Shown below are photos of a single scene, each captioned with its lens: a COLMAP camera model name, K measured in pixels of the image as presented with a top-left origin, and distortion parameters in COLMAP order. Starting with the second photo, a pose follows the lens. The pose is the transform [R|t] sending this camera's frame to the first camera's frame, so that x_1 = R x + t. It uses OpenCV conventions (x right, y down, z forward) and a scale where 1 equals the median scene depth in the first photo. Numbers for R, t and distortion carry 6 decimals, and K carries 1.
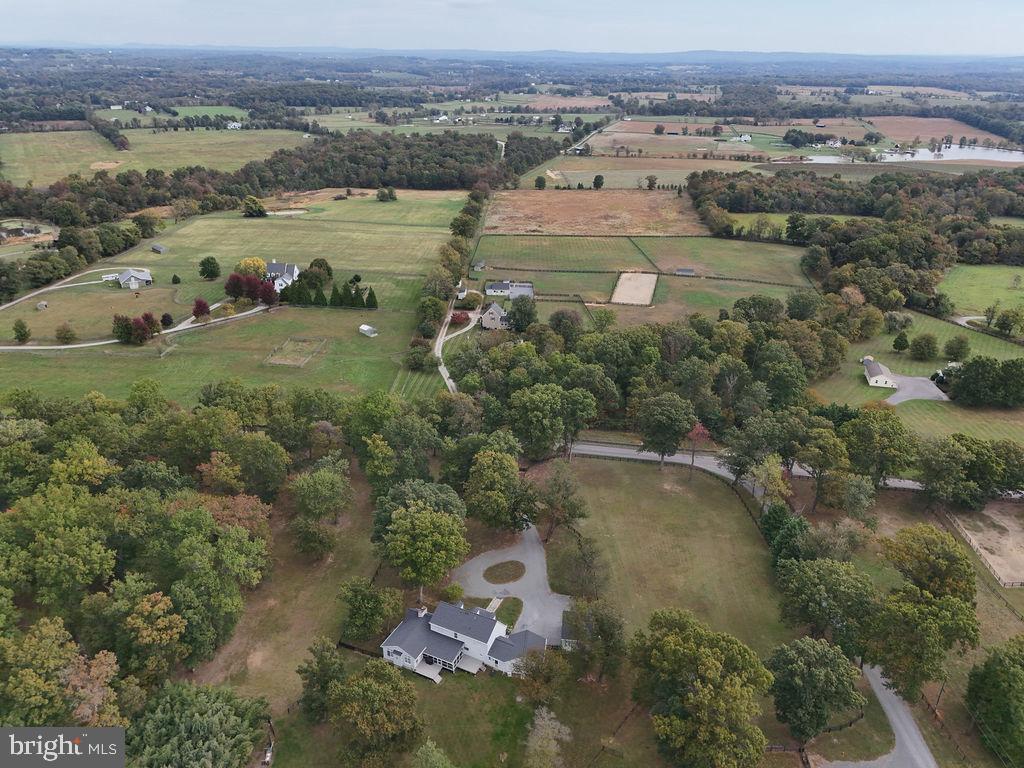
lens RADIAL K [[753.3, 0, 512.5], [0, 753.3, 381.6], [0, 0, 1]] dist [0.067838, -0.050057]
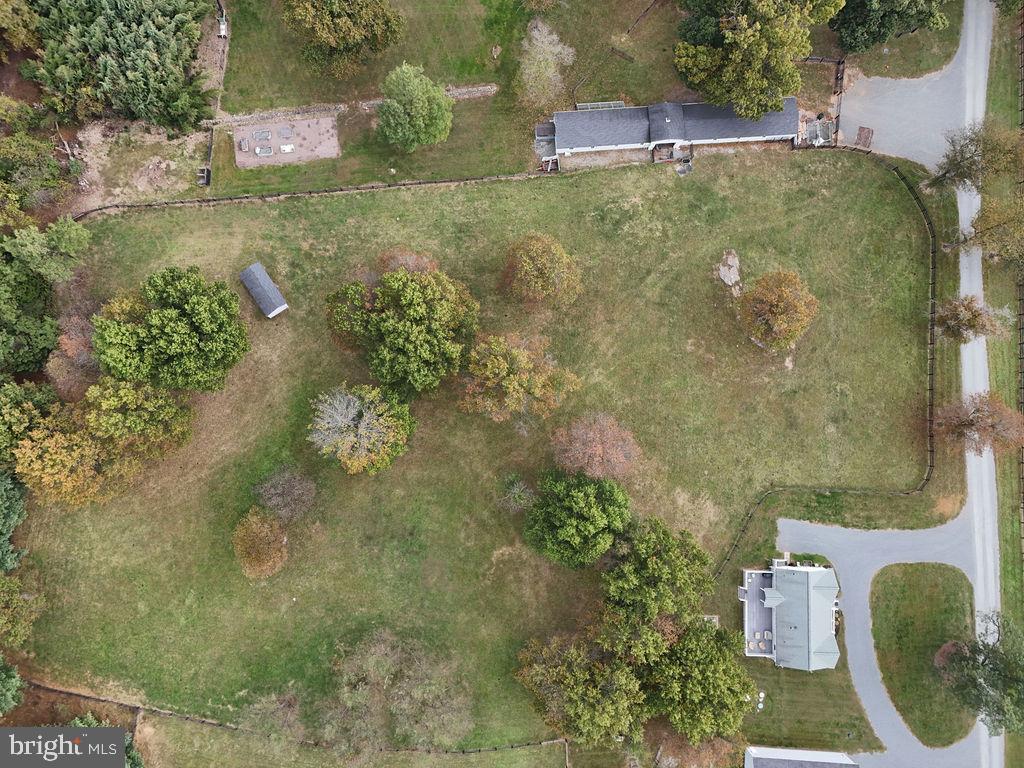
lens RADIAL K [[753.3, 0, 512.5], [0, 753.3, 381.6], [0, 0, 1]] dist [0.067838, -0.050057]
pose [[0.997976, 0.061654, 0.015550, 0.016258], [-0.041828, 0.452371, 0.890849, -0.111897], [0.047890, -0.889696, 0.454034, 0.272419]]
